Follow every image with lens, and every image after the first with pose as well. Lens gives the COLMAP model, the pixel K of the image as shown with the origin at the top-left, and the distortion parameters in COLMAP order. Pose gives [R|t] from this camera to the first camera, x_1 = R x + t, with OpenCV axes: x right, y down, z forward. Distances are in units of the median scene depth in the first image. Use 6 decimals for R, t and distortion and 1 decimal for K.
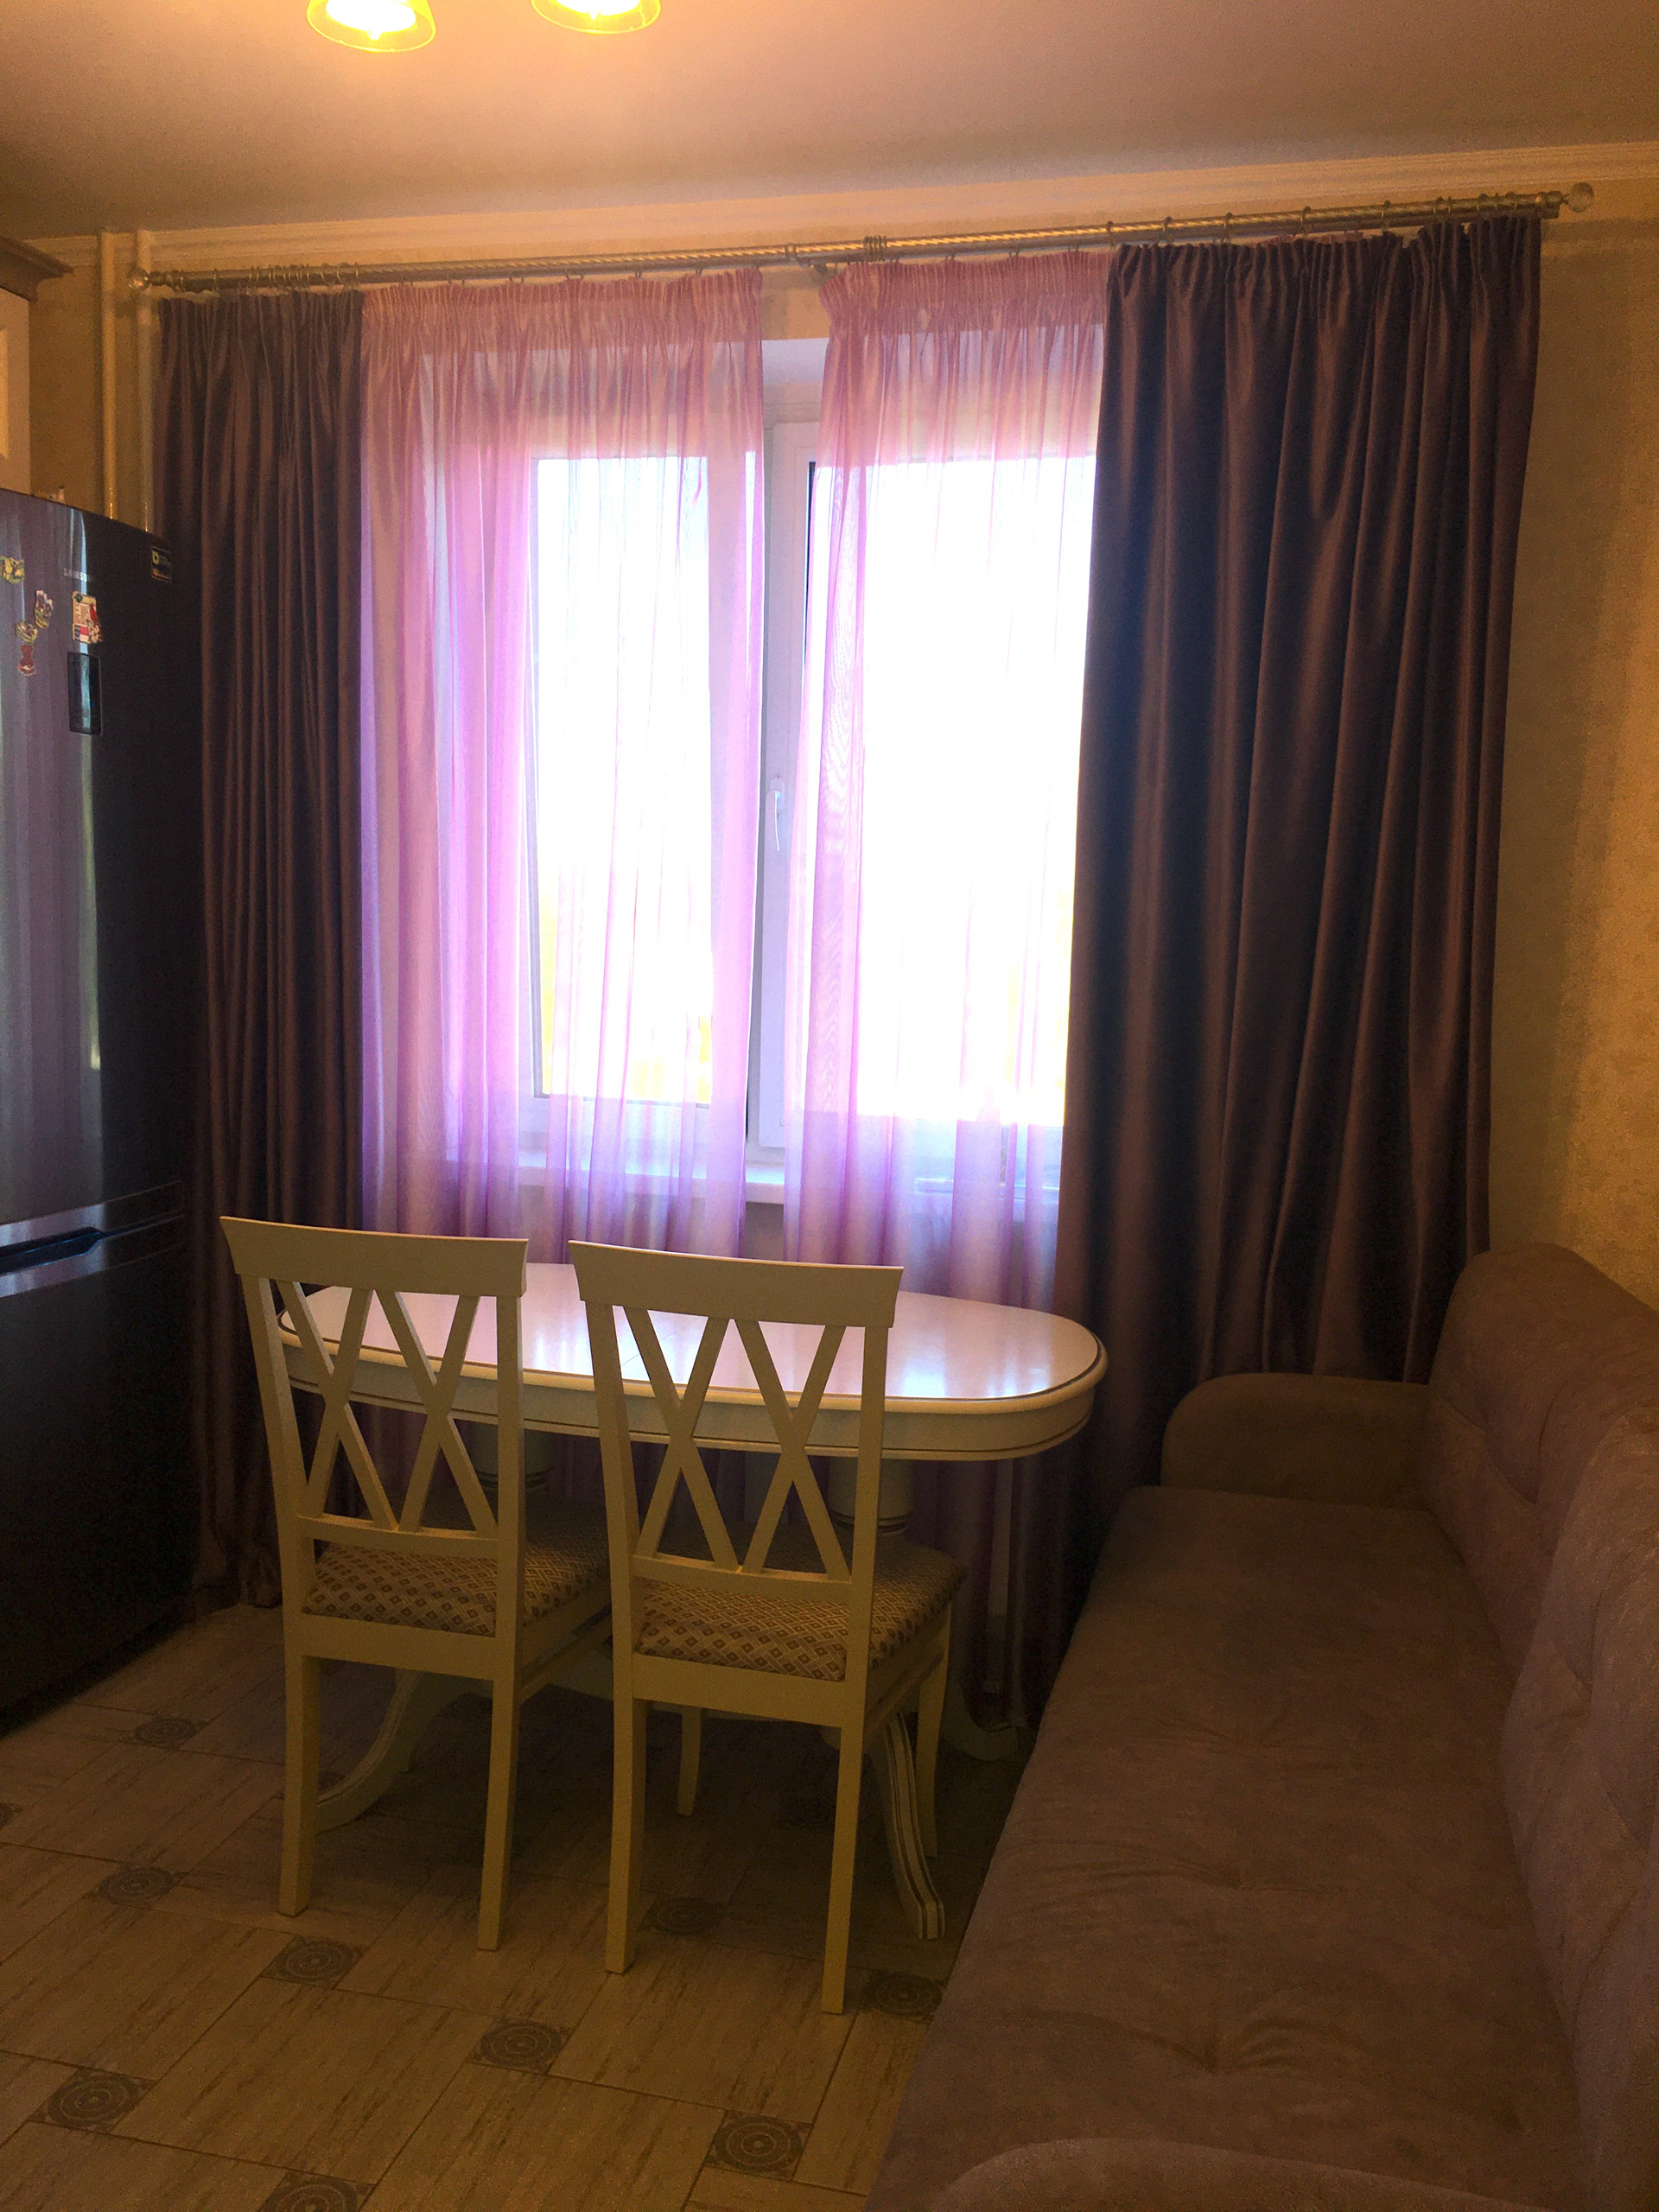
lens RADIAL K [[1892.0, 0, 827.9], [0, 1892.0, 1110.1], [0, 0, 1]] dist [0.084819, -0.111242]
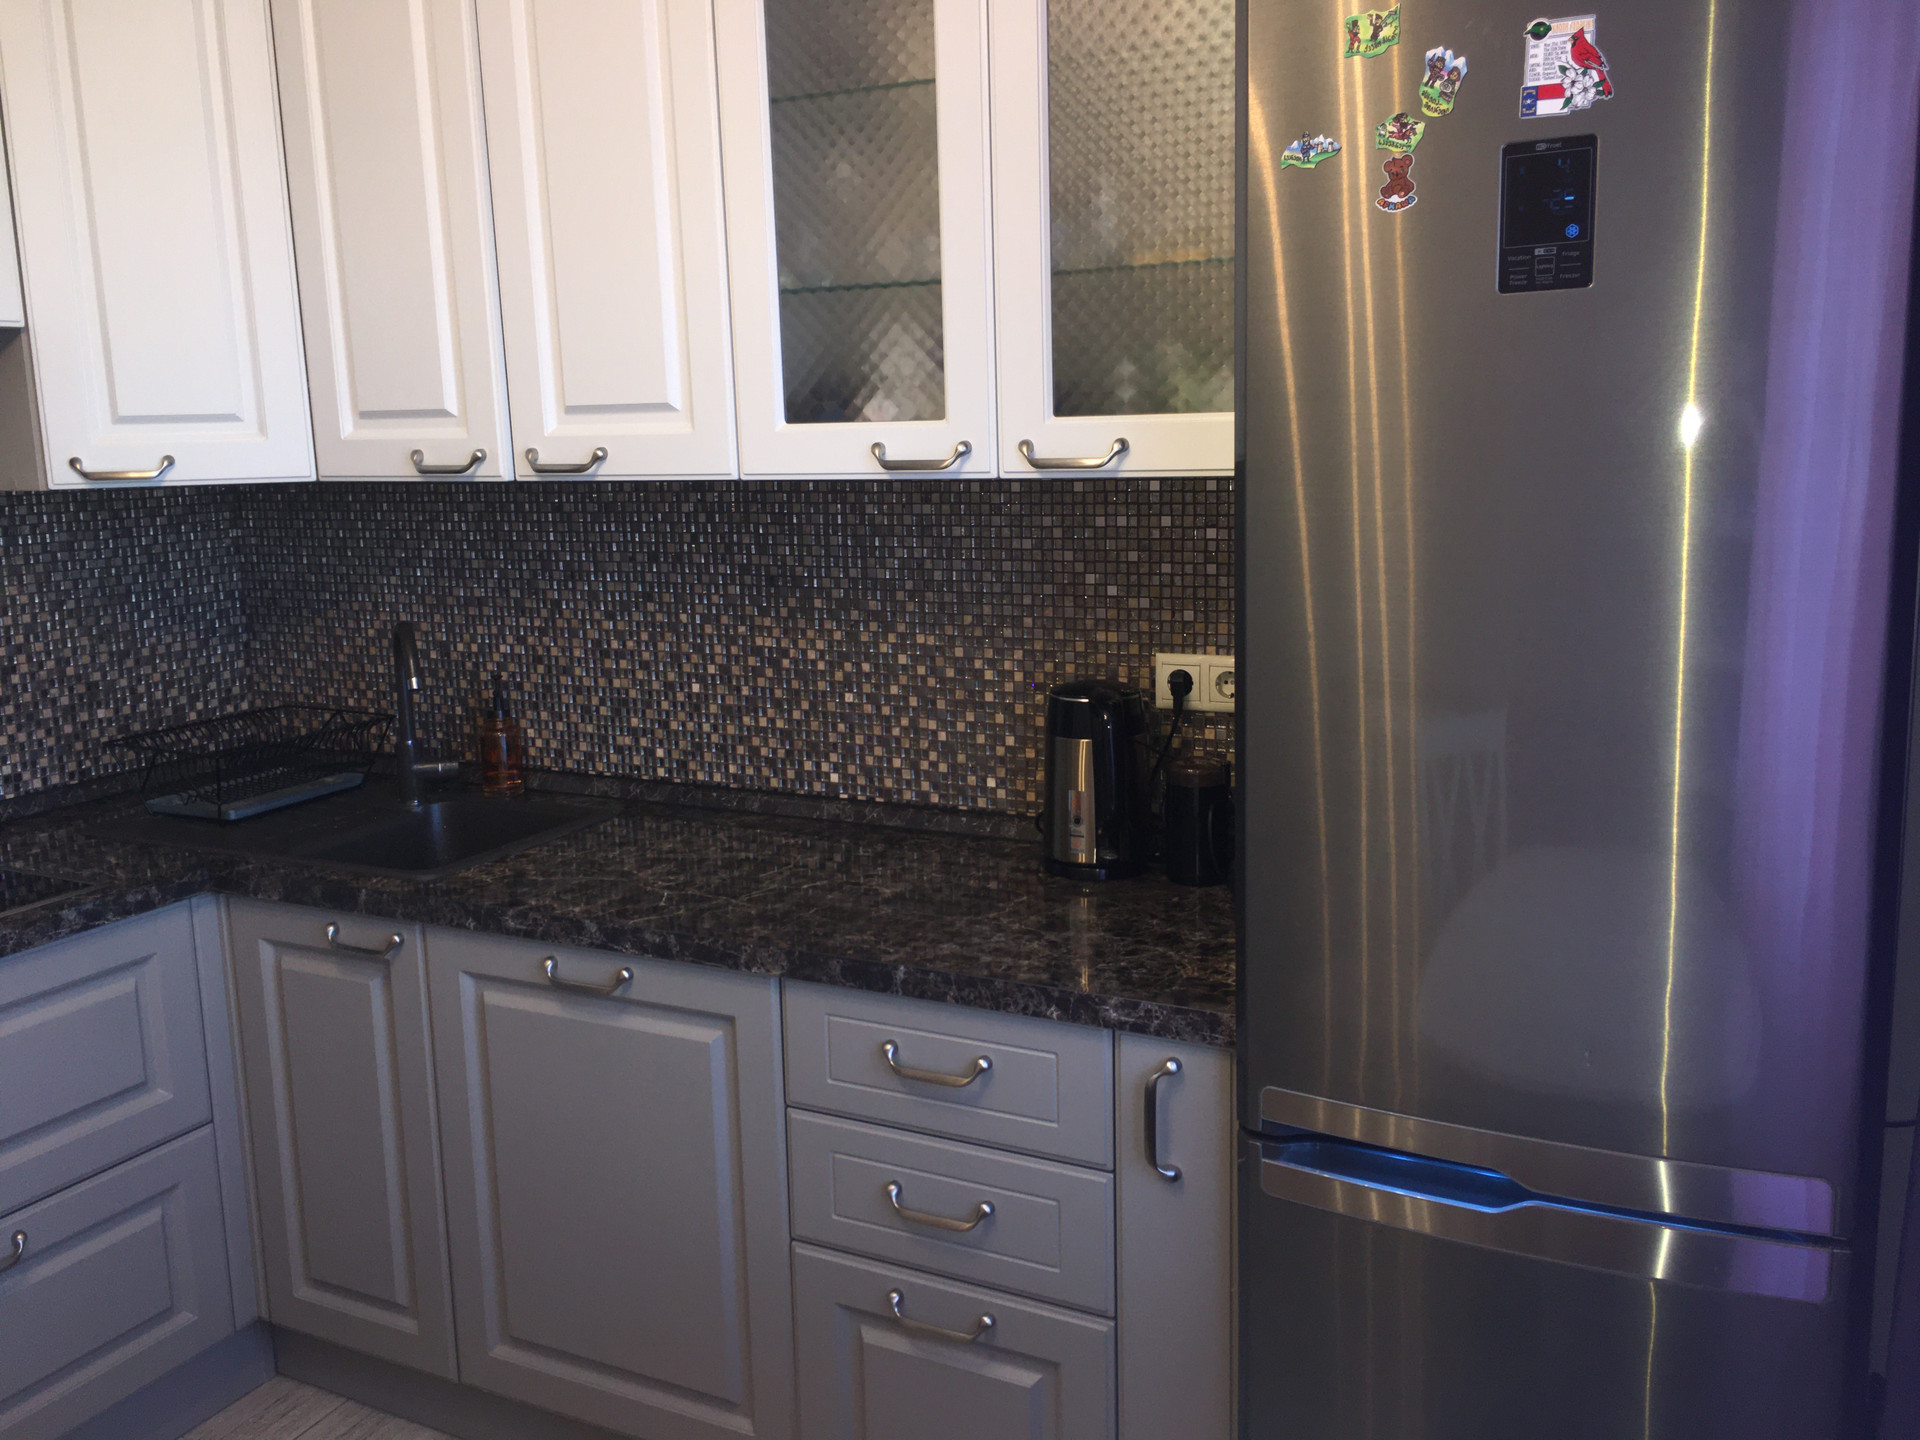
lens RADIAL K [[1642.2, 0, 963.2], [0, 1642.2, 709.5], [0, 0, 1]] dist [0.084819, -0.111242]
pose [[-0.225607, 0.141344, -0.963910, 0.104080], [-0.097940, 0.981116, 0.166790, -0.146578], [0.969283, 0.132035, -0.207504, 0.964175]]
